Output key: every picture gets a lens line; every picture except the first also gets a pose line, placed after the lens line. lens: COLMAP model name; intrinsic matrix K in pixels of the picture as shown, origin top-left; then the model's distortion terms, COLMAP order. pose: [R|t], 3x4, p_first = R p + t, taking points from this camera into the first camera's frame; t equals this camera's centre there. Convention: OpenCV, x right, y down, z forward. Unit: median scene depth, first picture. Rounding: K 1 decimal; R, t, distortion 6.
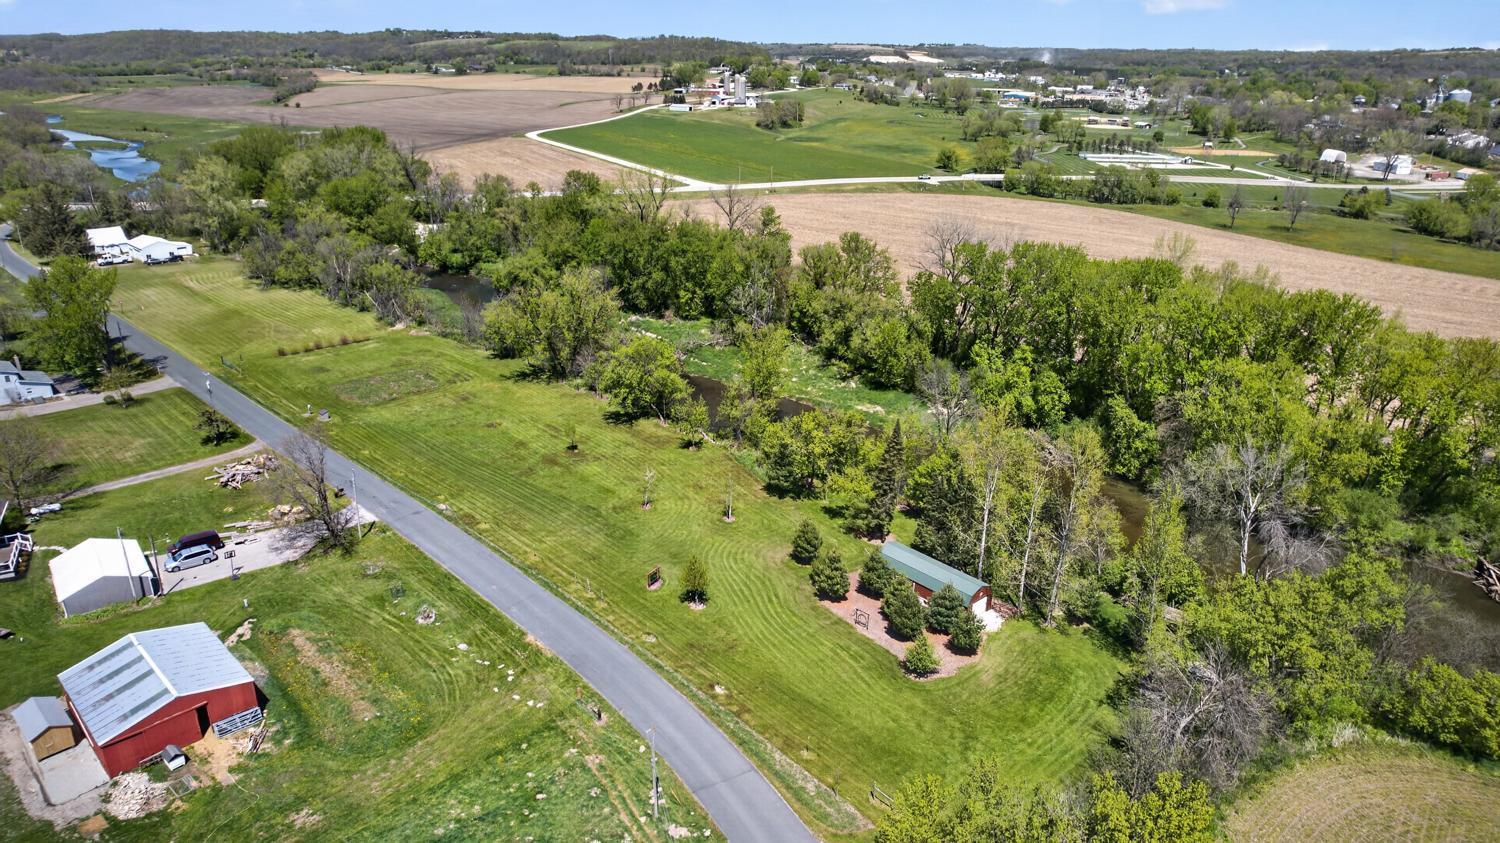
lens RADIAL K [[948.0, 0, 758.2], [0, 948.0, 424.7], [0, 0, 1]] dist [-0.062664, 0.046810]
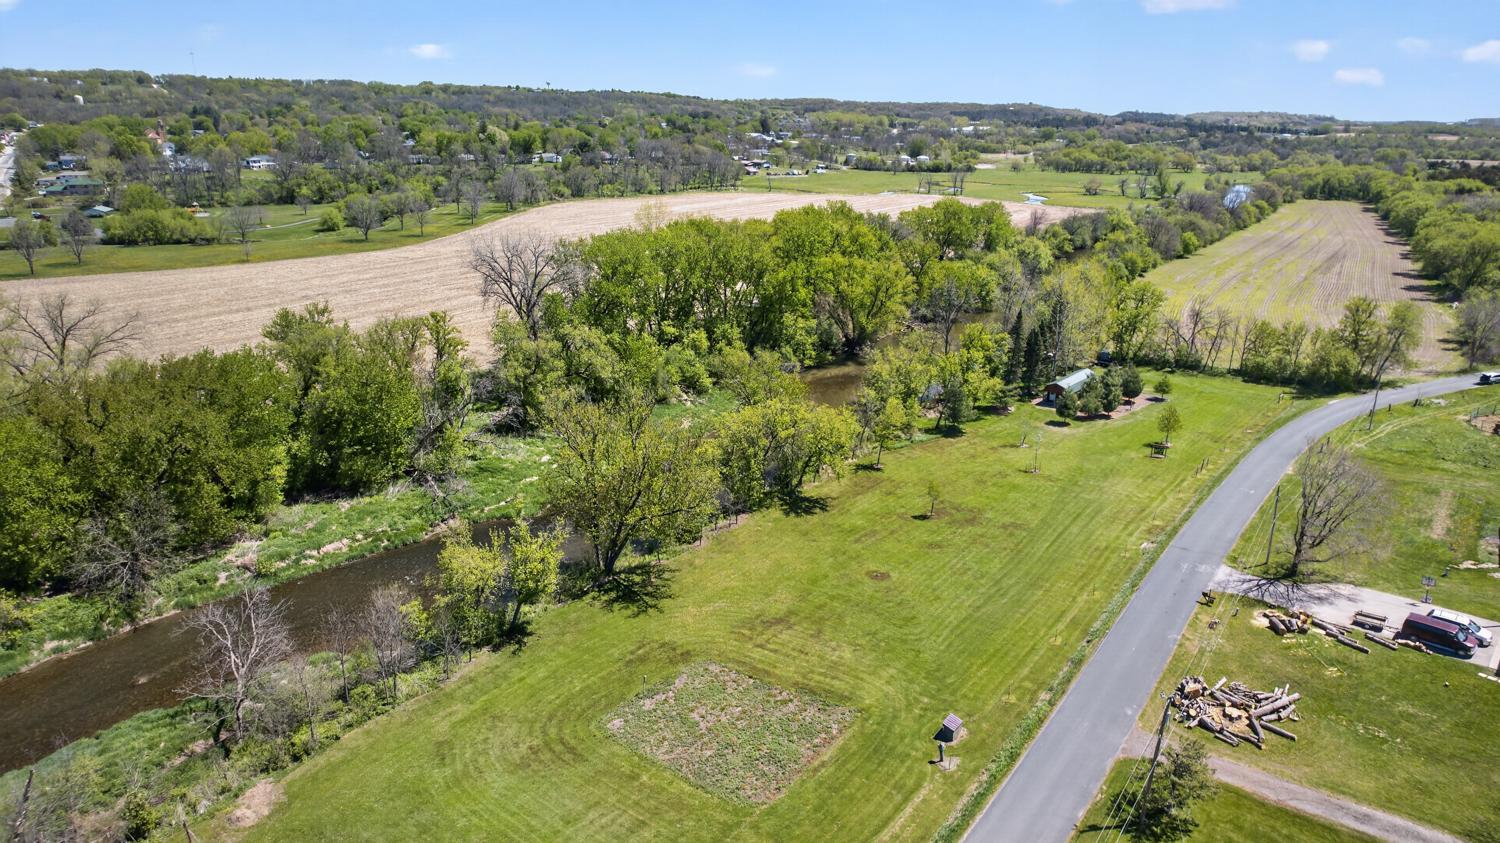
lens RADIAL K [[948.0, 0, 745.8], [0, 948.0, 423.7], [0, 0, 1]] dist [-0.062664, 0.046810]
pose [[-0.106125, -0.330128, 0.937951, -0.314502], [0.358450, 0.867155, 0.345767, -0.130694], [-0.927497, 0.372903, 0.026307, 0.374190]]
